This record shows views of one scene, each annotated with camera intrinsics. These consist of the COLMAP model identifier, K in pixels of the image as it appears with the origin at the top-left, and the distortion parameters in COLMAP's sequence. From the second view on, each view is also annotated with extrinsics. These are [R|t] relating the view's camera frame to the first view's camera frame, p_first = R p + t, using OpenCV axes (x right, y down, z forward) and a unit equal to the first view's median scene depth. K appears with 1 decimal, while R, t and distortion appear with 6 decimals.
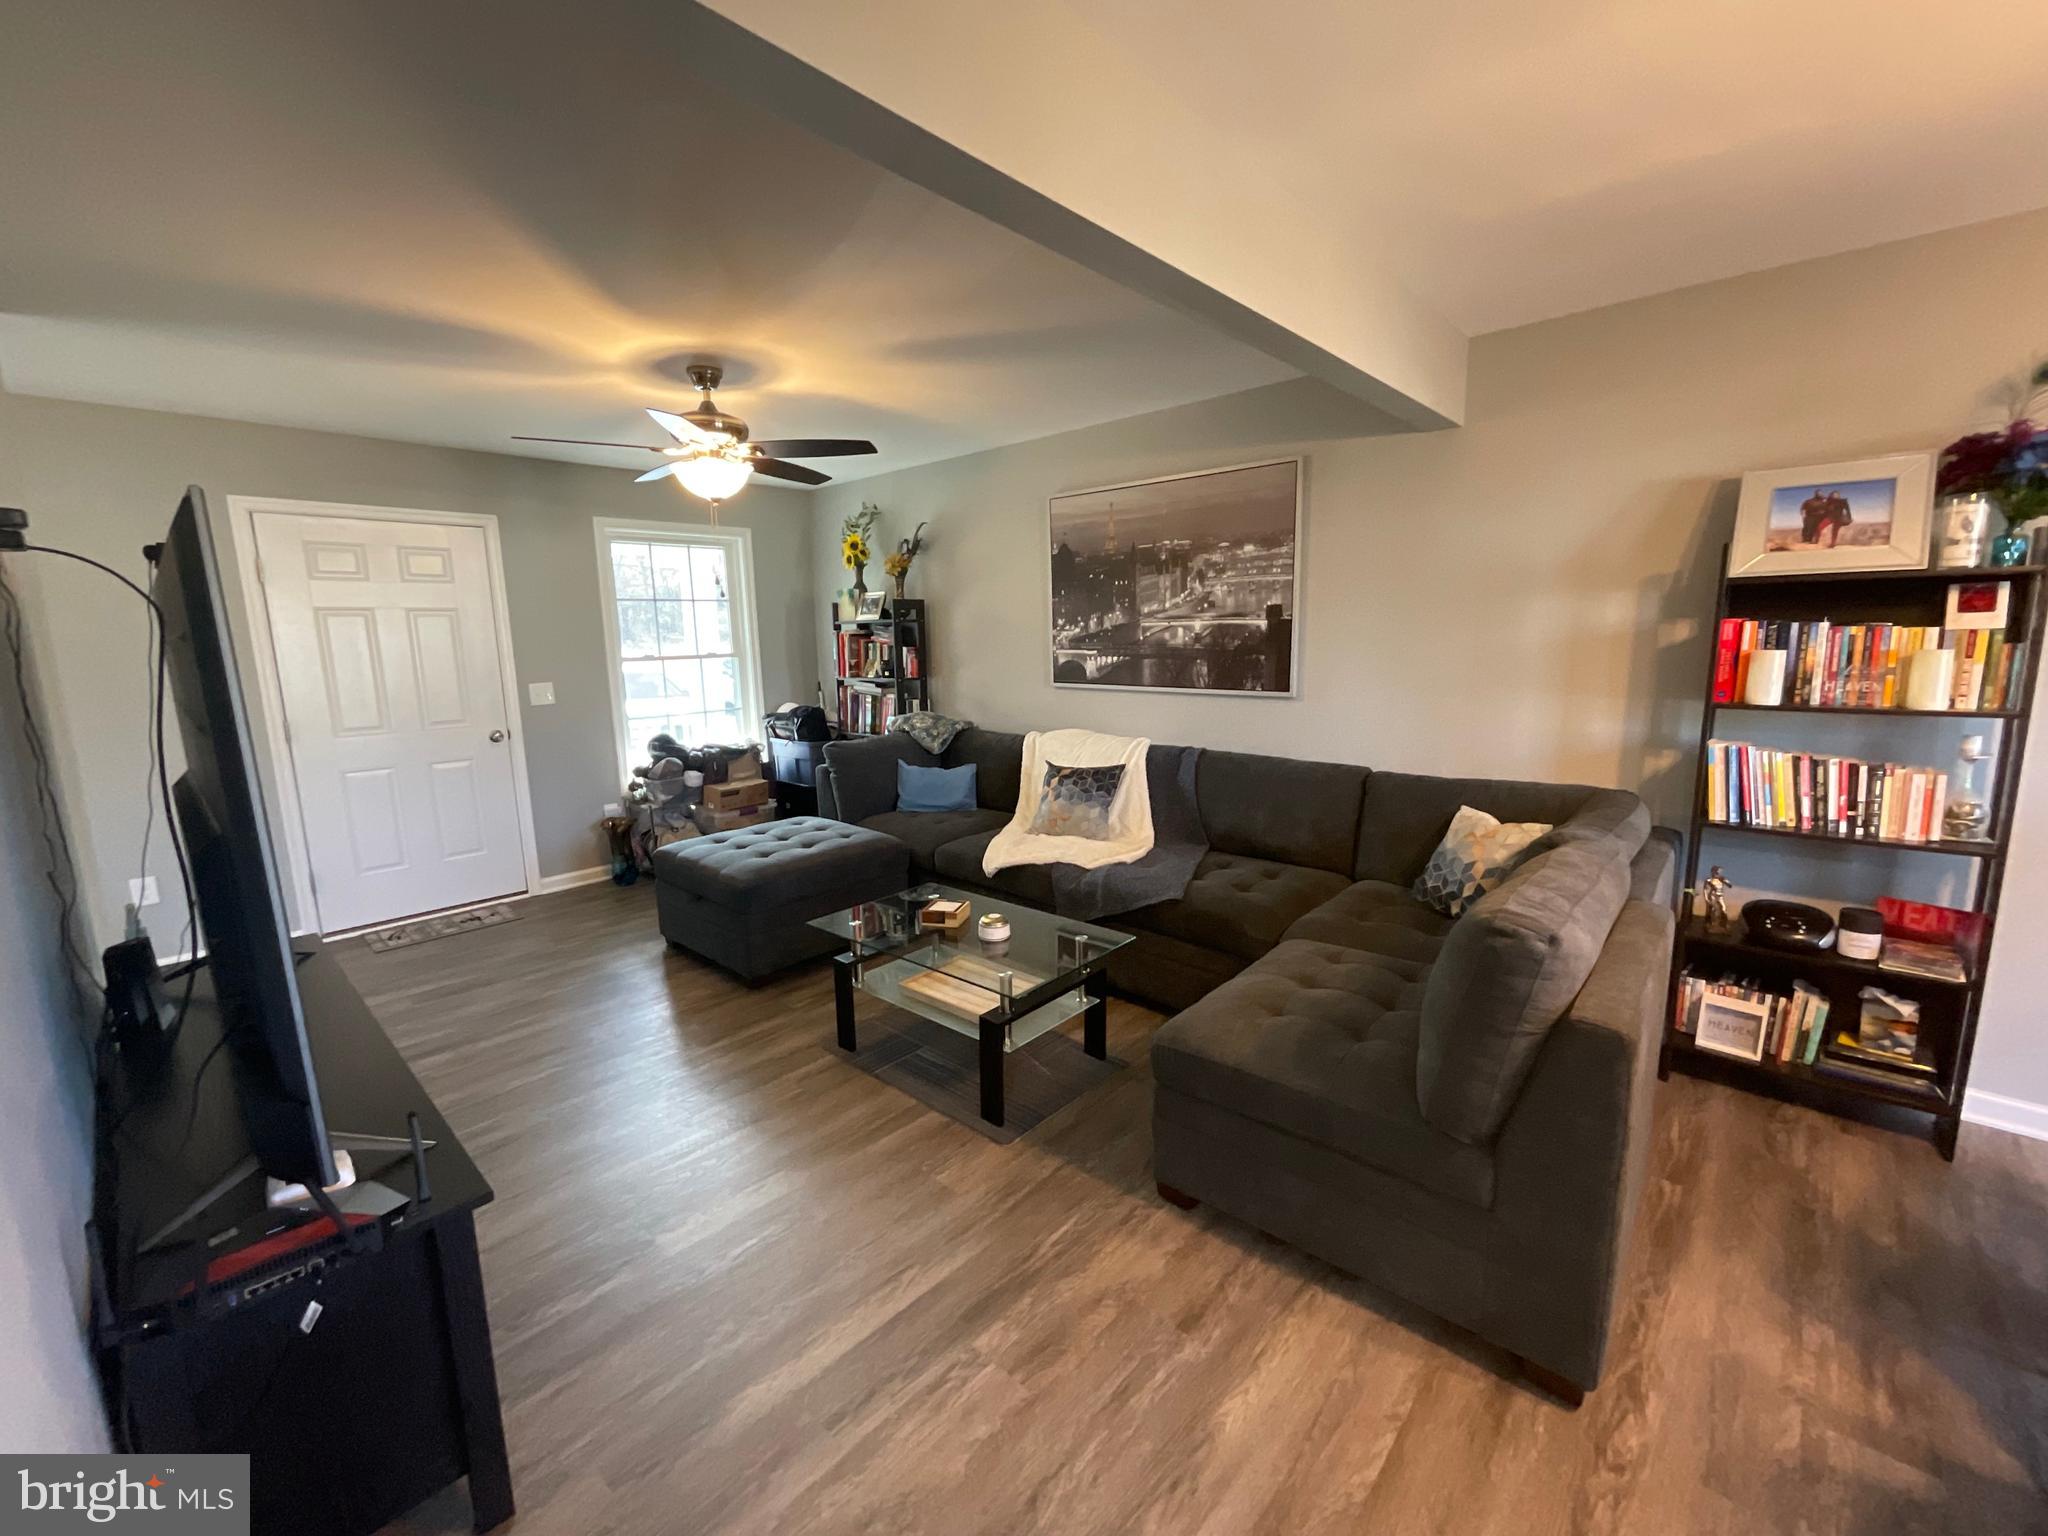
lens RADIAL K [[829.8, 0, 1028.7], [0, 829.8, 769.3], [0, 0, 1]] dist [-0.001101, -0.000611]
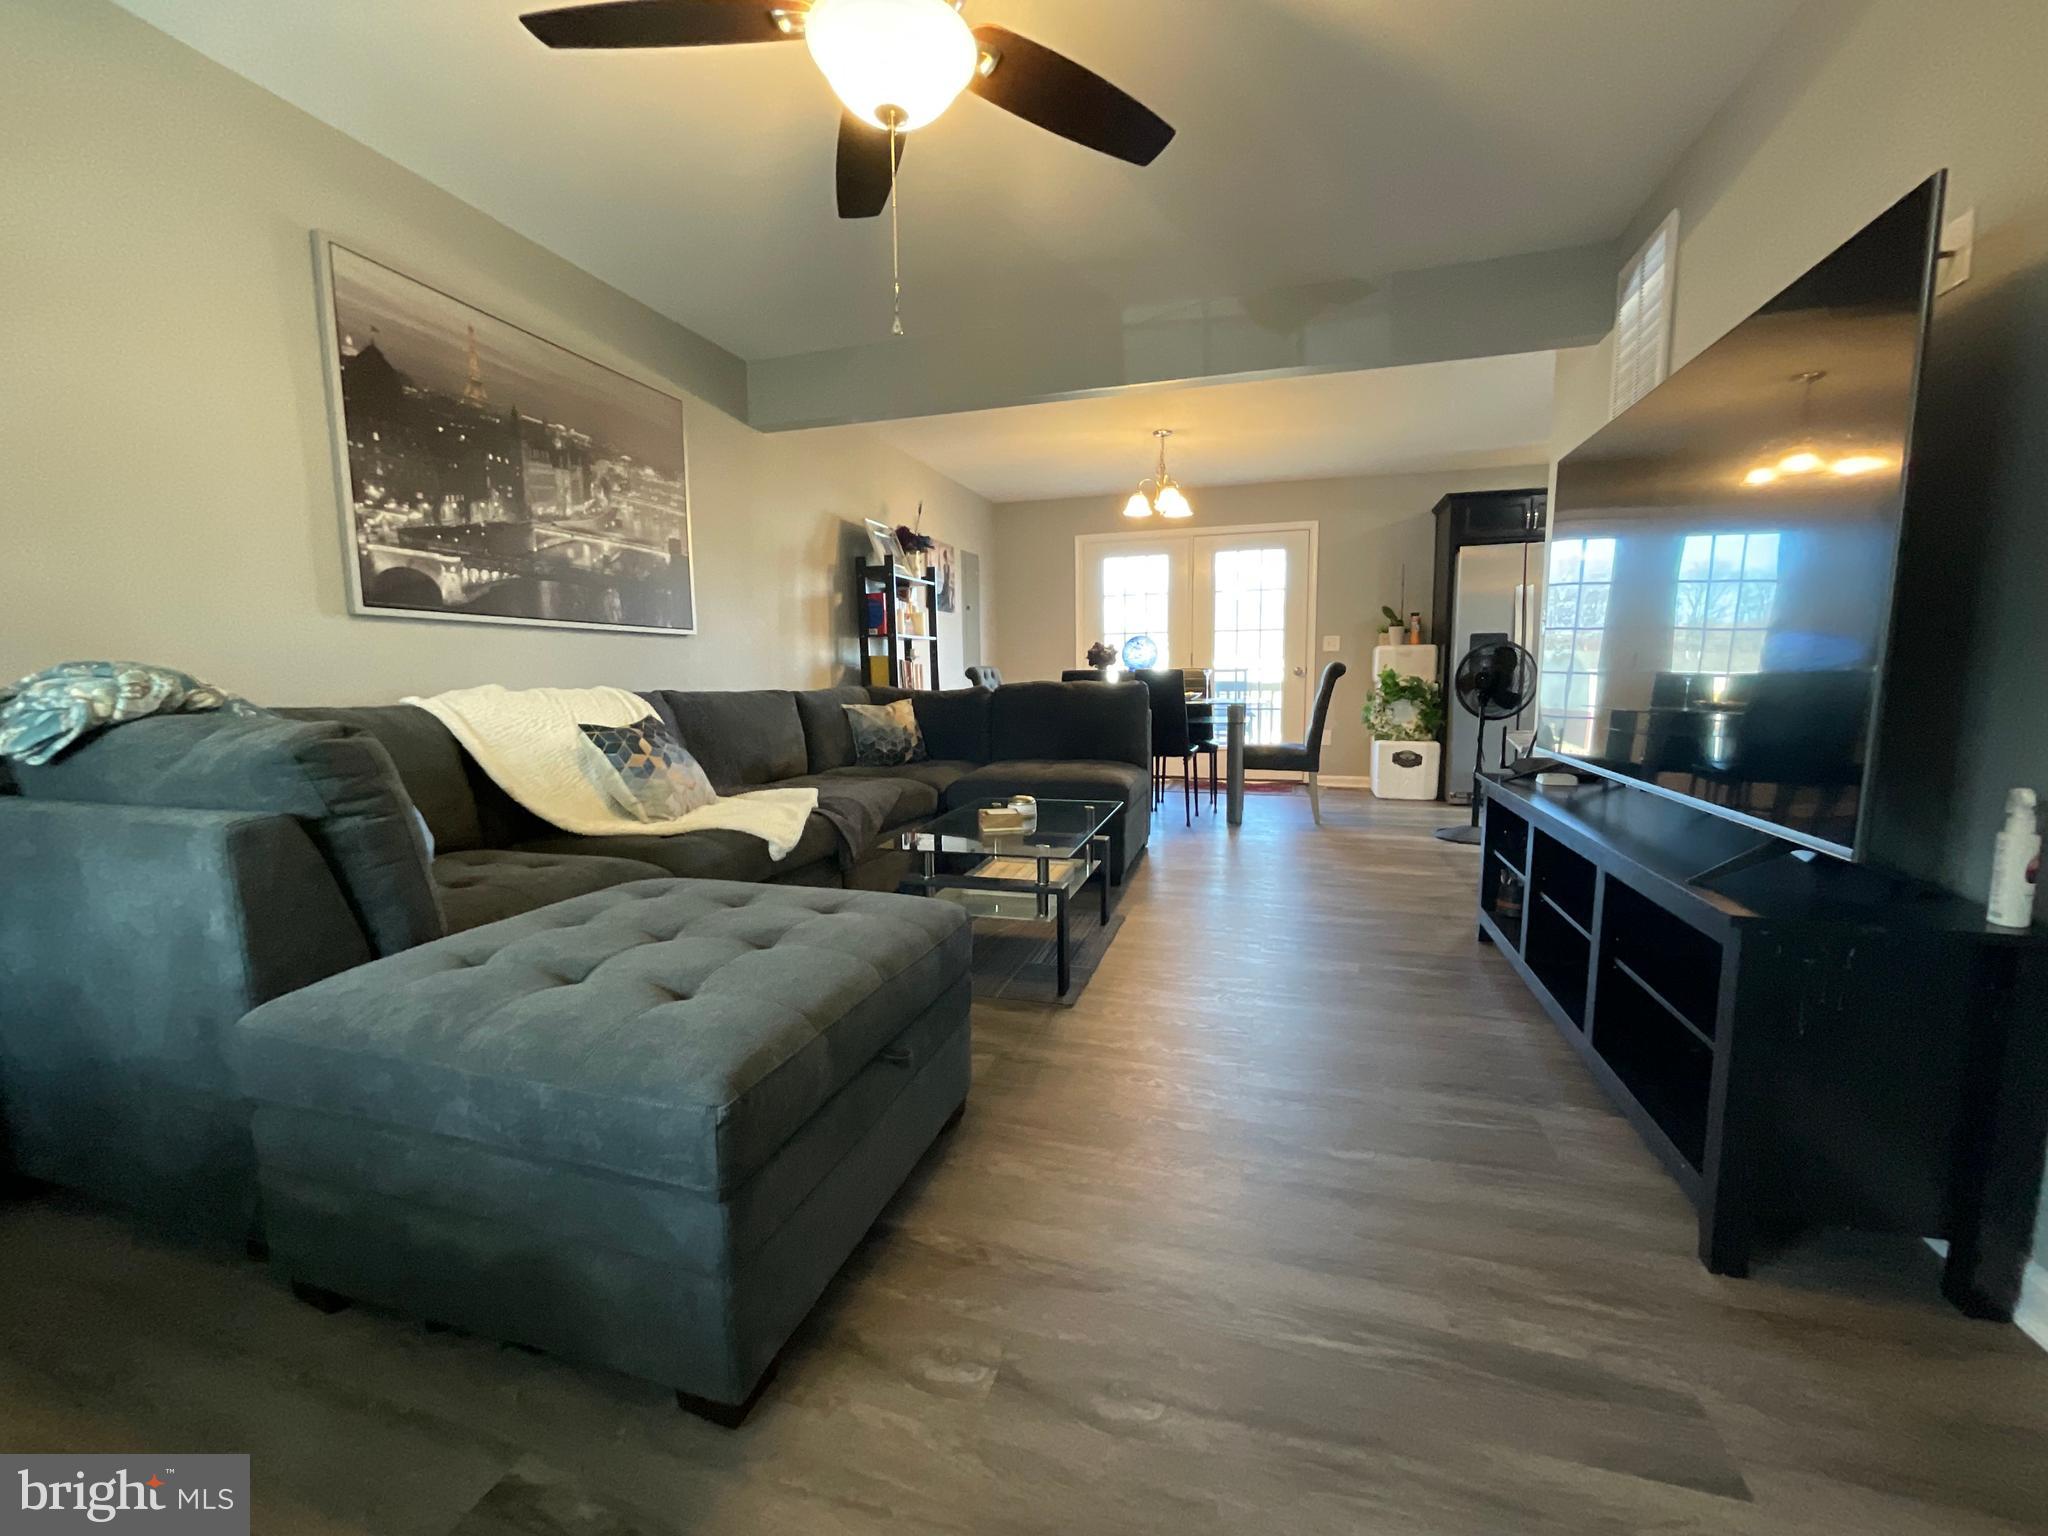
lens RADIAL K [[829.8, 0, 1026.5], [0, 829.8, 768.2], [0, 0, 1]] dist [-0.001101, -0.000611]
pose [[-0.432825, -0.081641, 0.897773, -0.714067], [0.163026, 0.972382, 0.167022, -0.029475], [-0.886614, 0.218651, -0.407562, 0.996908]]
